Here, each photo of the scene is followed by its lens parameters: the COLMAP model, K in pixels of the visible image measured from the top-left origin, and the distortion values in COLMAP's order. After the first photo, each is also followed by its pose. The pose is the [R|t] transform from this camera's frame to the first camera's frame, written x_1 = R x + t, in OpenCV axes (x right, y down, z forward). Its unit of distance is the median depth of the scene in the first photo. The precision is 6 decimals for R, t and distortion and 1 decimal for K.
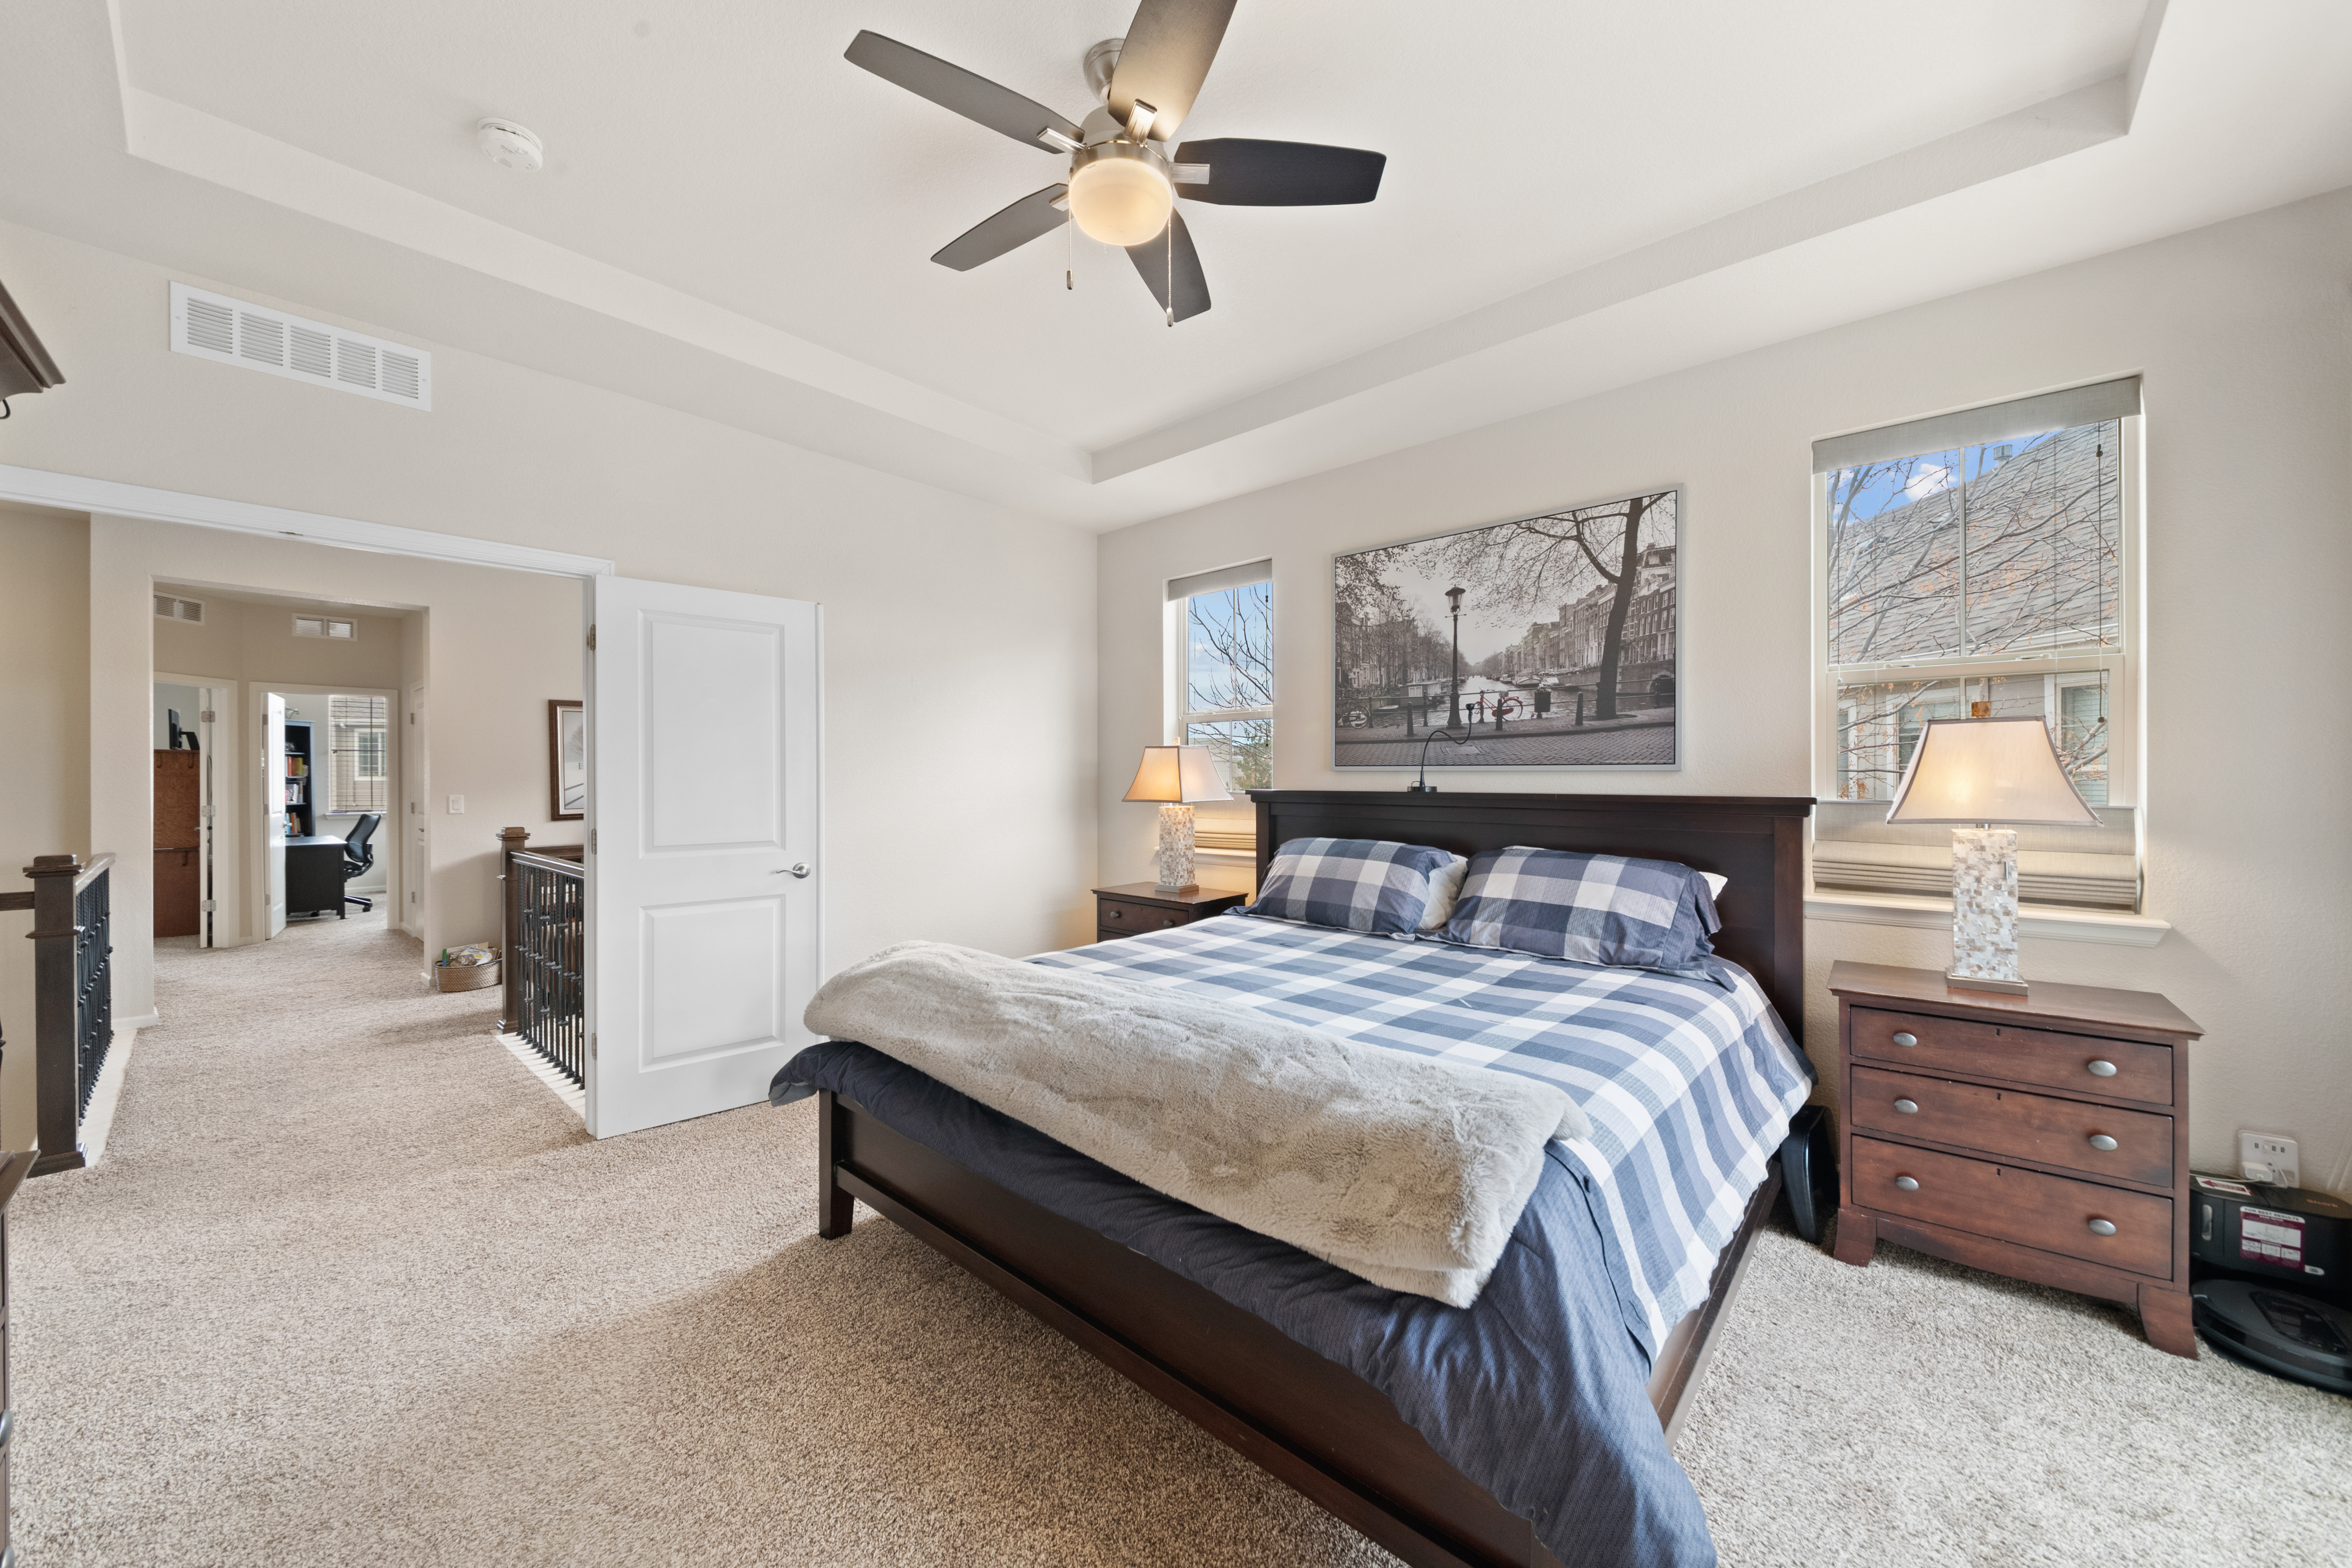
lens RADIAL K [[800.7, 0, 1177.8], [0, 800.7, 789.2], [0, 0, 1]] dist [-0.020391, -0.000113]
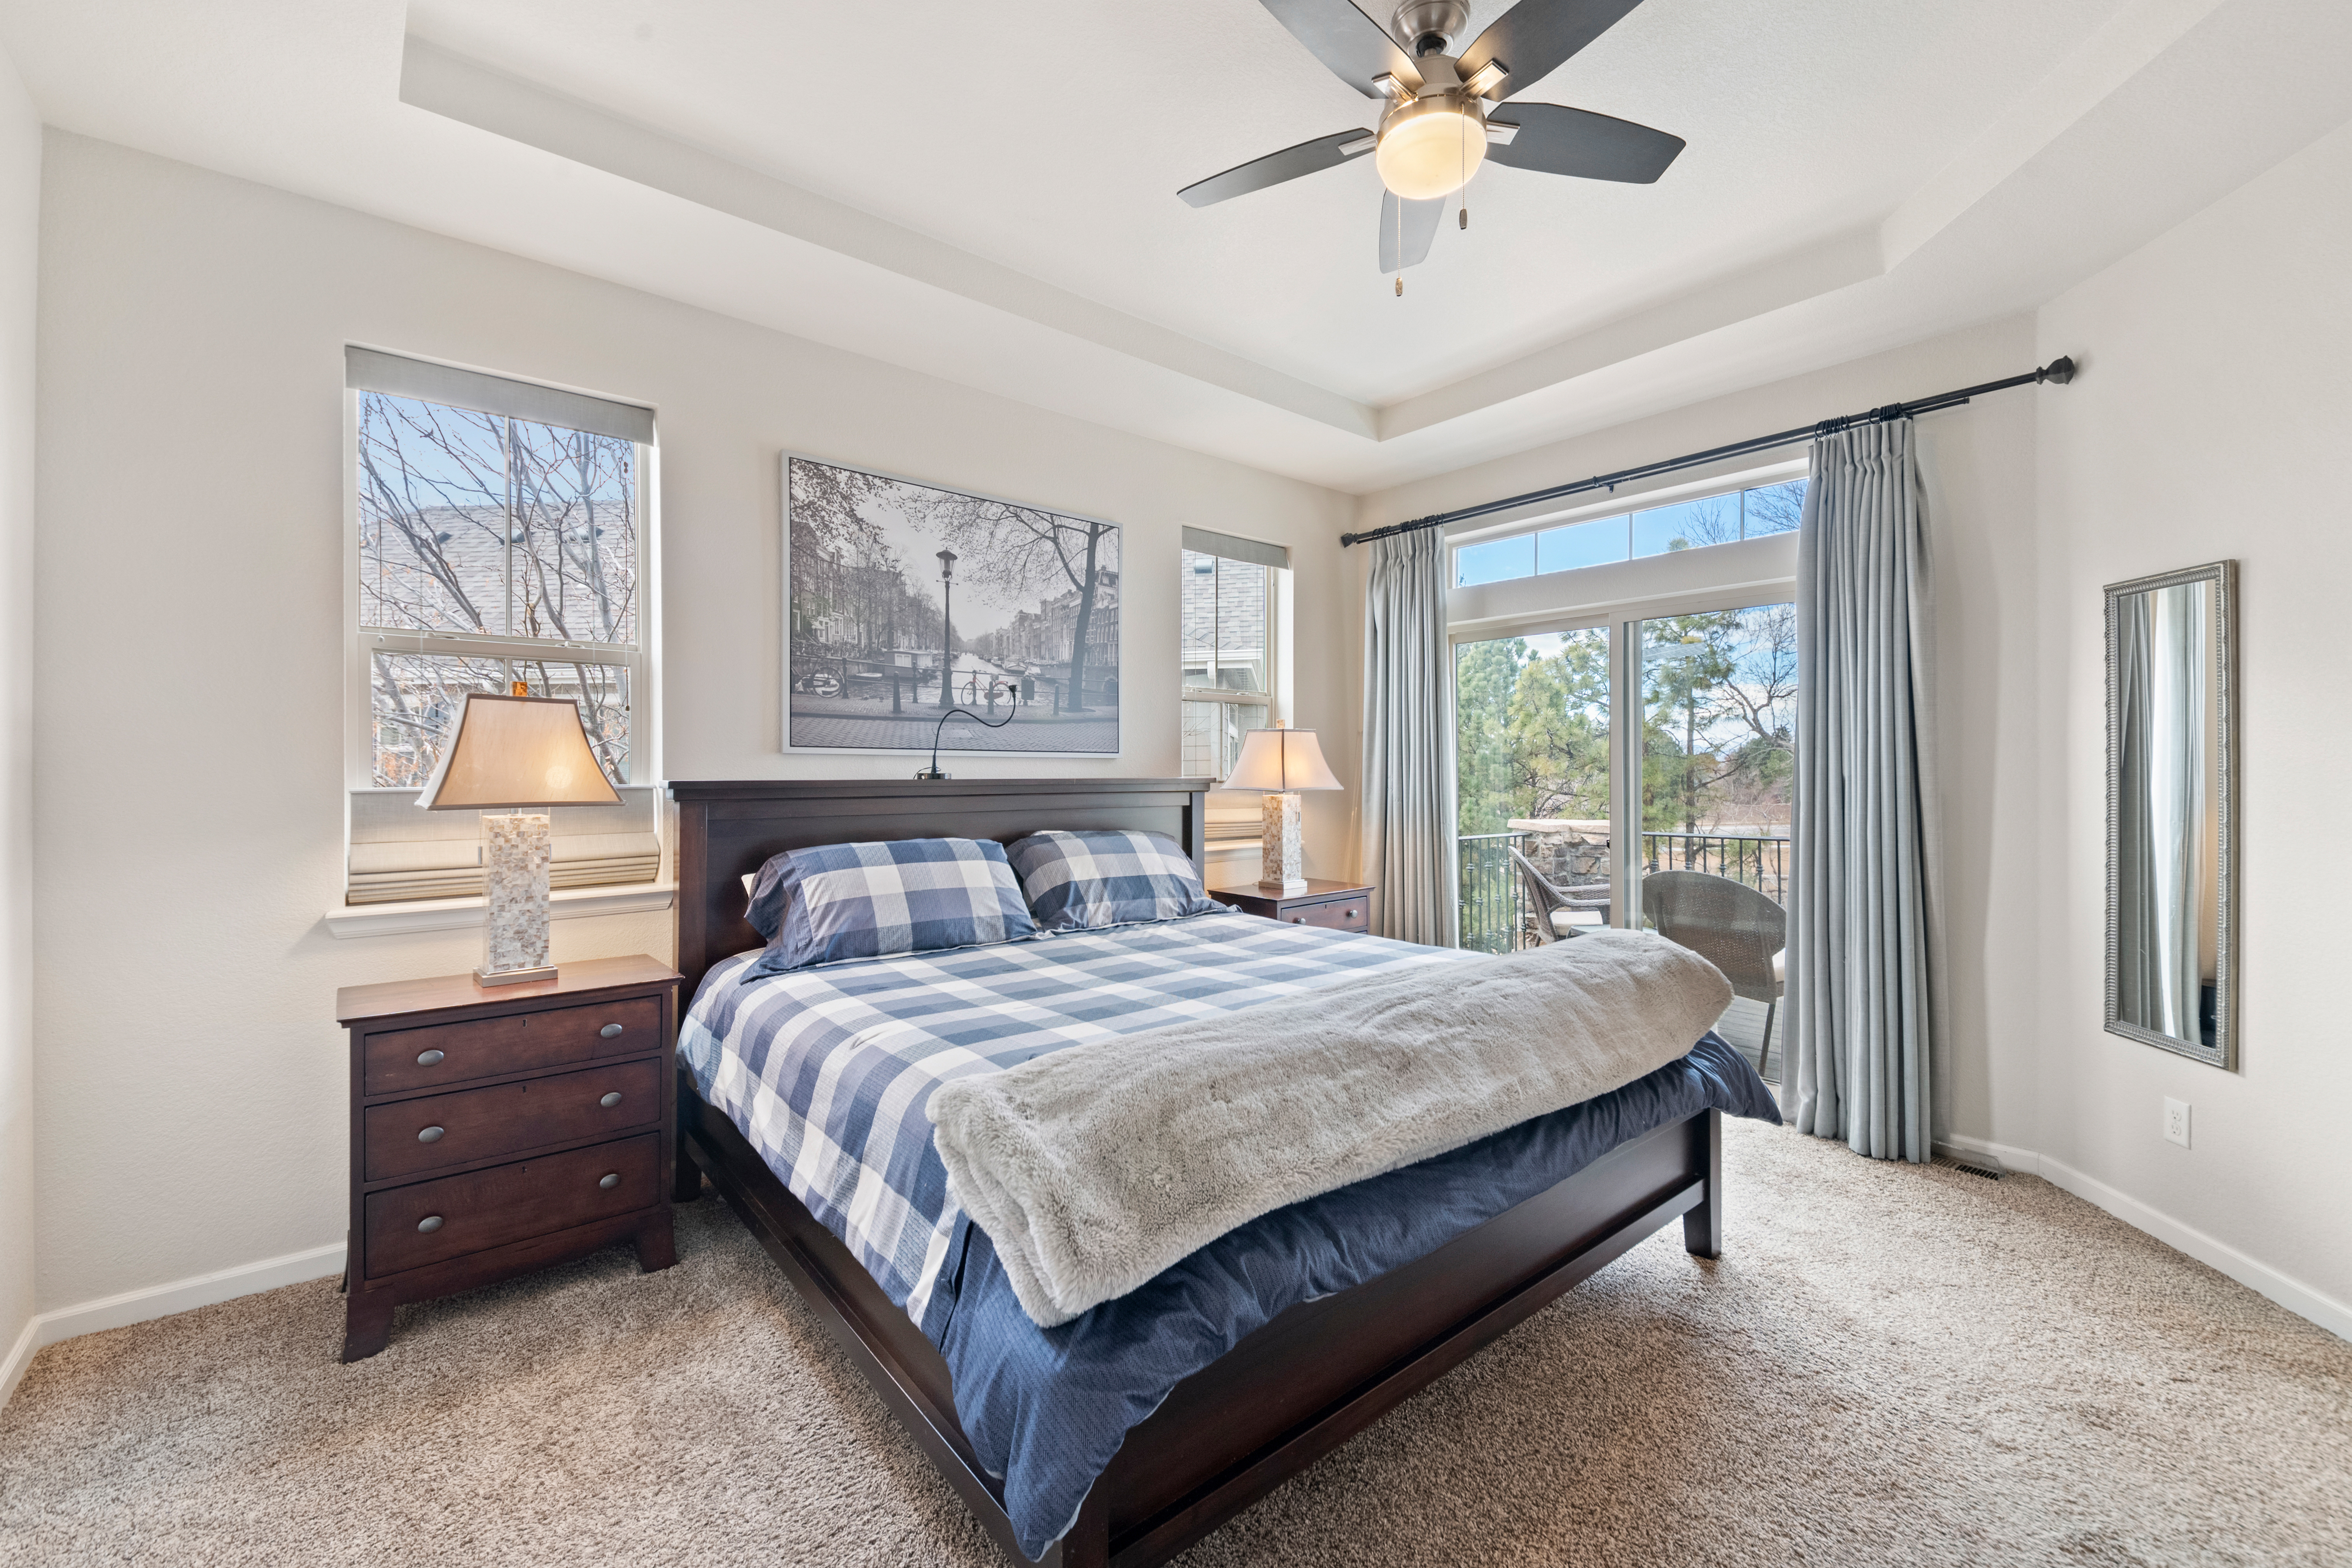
lens RADIAL K [[927.0, 0, 1180.6], [0, 927.0, 773.0], [0, 0, 1]] dist [0.014646, -0.017706]
pose [[0.145511, 0.003166, 0.989352, -0.651562], [0.019826, 0.999785, -0.006116, 0.007881], [-0.989158, 0.020505, 0.145417, 0.603176]]
